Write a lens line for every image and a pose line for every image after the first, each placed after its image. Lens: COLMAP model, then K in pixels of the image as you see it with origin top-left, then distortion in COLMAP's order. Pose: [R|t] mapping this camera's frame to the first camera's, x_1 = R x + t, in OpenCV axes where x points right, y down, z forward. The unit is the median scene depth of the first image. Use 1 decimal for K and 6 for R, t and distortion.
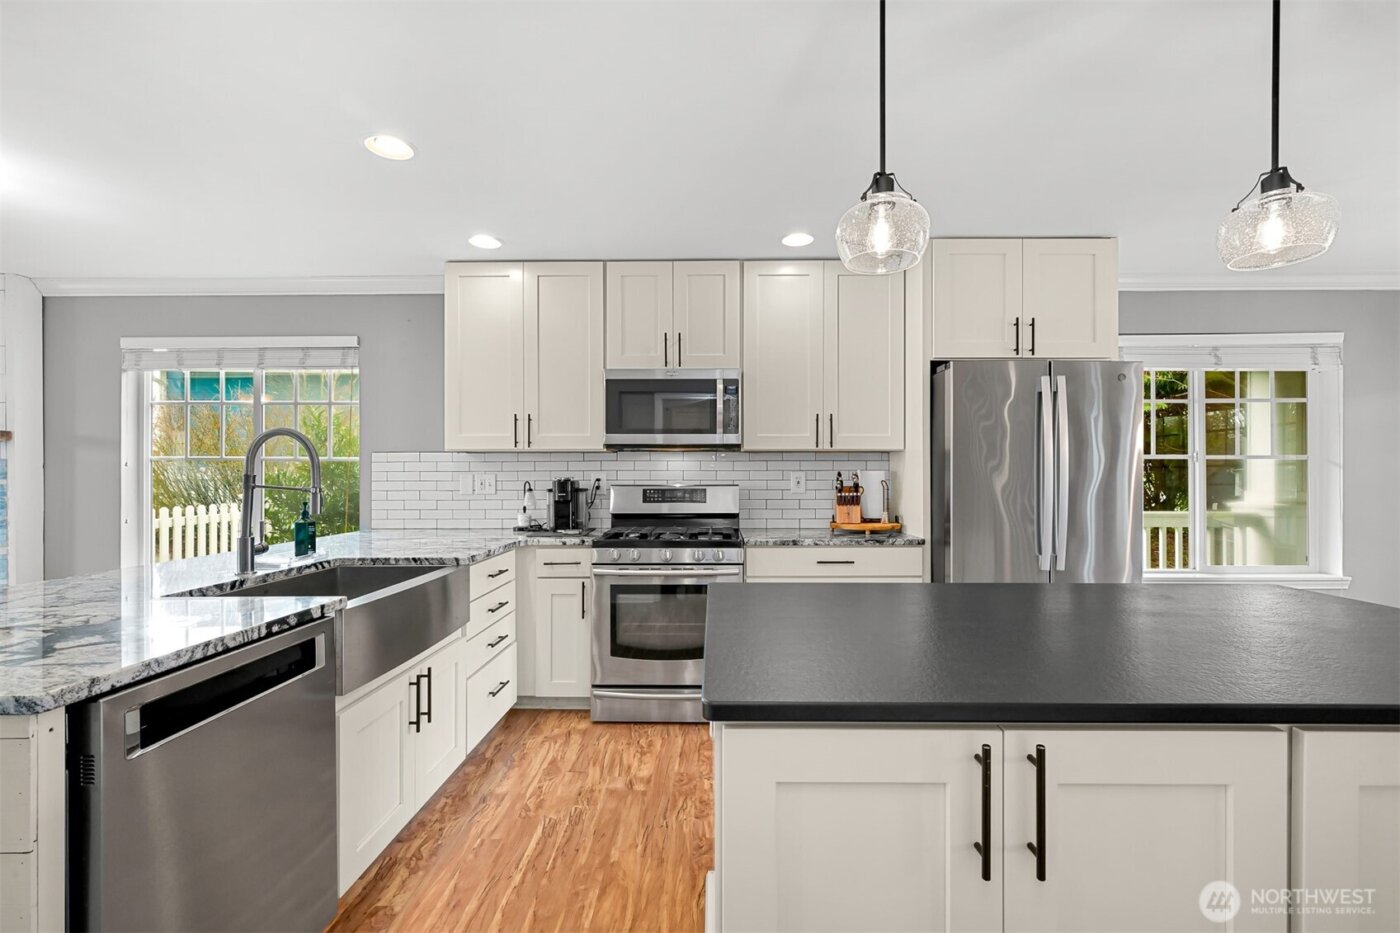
lens RADIAL K [[612.5, 0, 707.0], [0, 612.5, 479.5], [0, 0, 1]] dist [-0.003071, 0.000810]
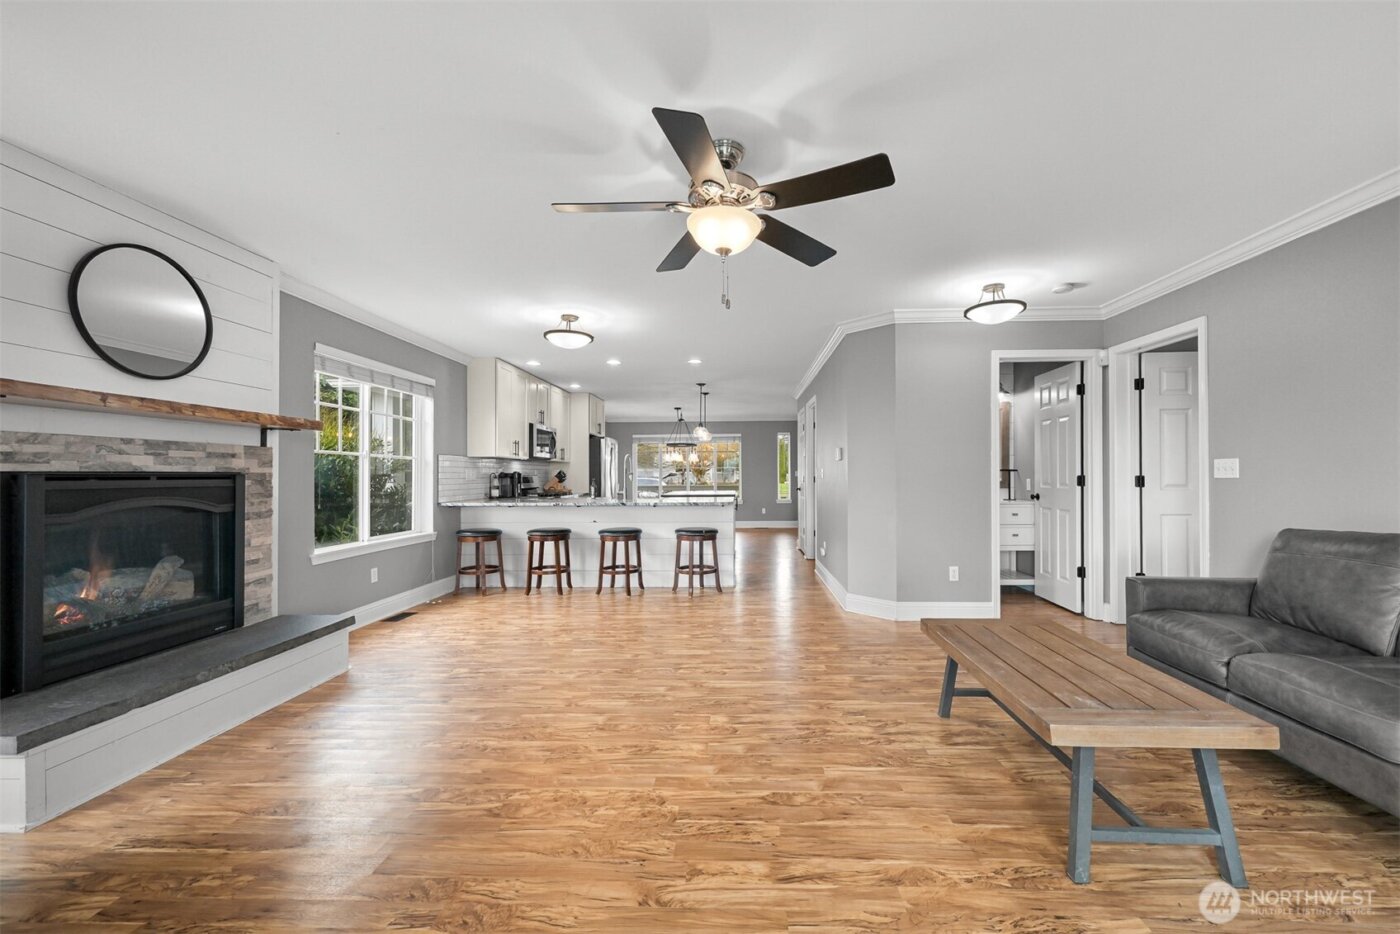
lens RADIAL K [[557.0, 0, 701.1], [0, 557.0, 470.5], [0, 0, 1]] dist [0.000414, 0.000097]
pose [[0.054124, 0.010171, 0.998482, -2.107989], [0.007104, 0.999919, -0.010571, 0.018614], [-0.998509, 0.007666, 0.054048, 0.269685]]
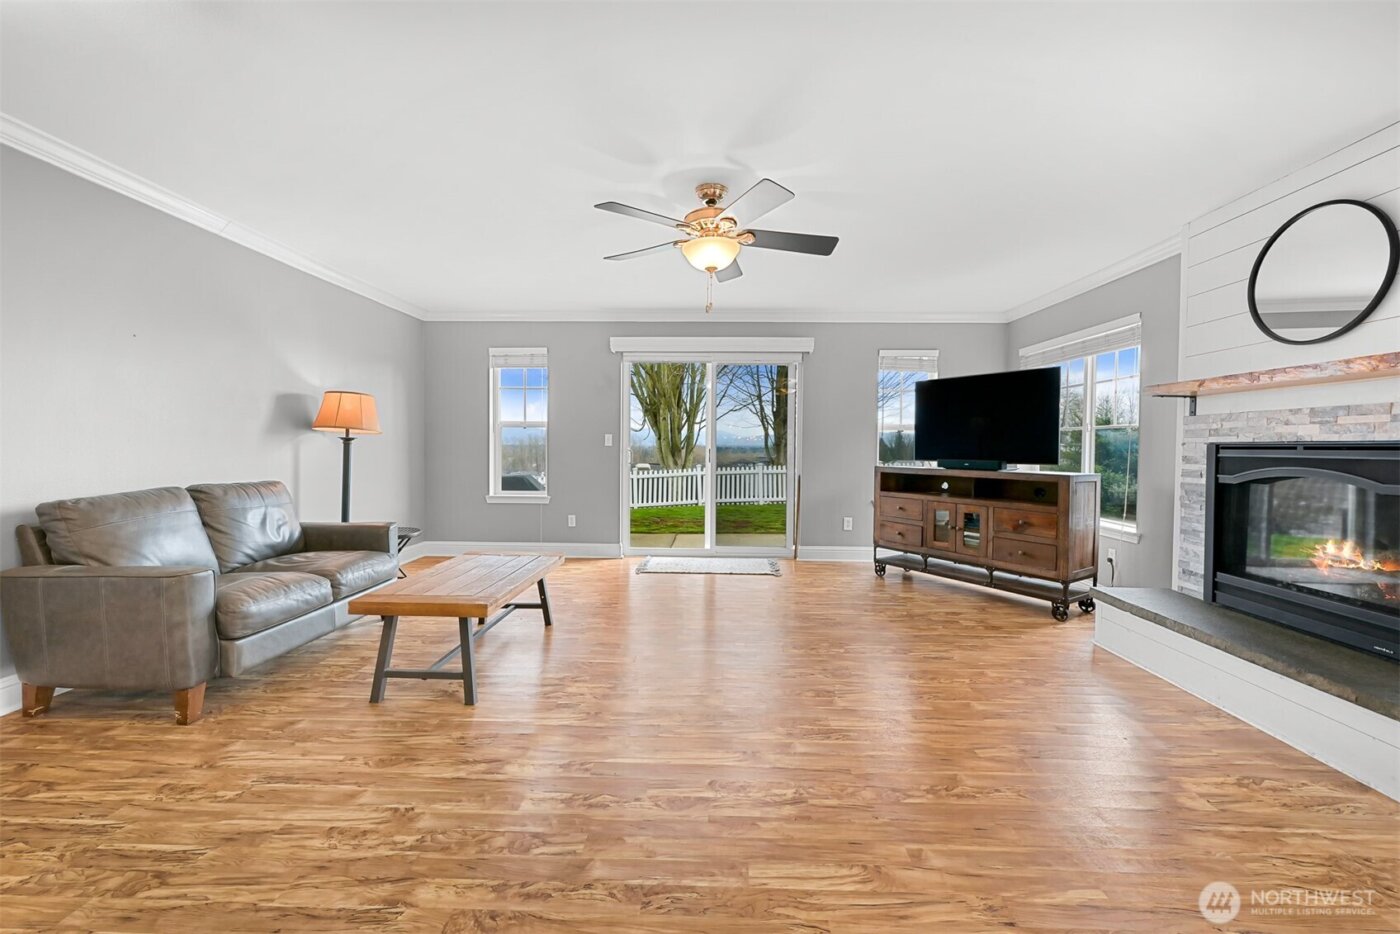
lens RADIAL K [[548.5, 0, 714.1], [0, 548.5, 458.9], [0, 0, 1]] dist [-0.000681, 0.000260]
pose [[0.009068, 0.024475, -0.999659, -0.705225], [-0.011529, 0.999637, 0.024370, 0.021296], [0.999892, 0.011304, 0.009347, 0.277026]]
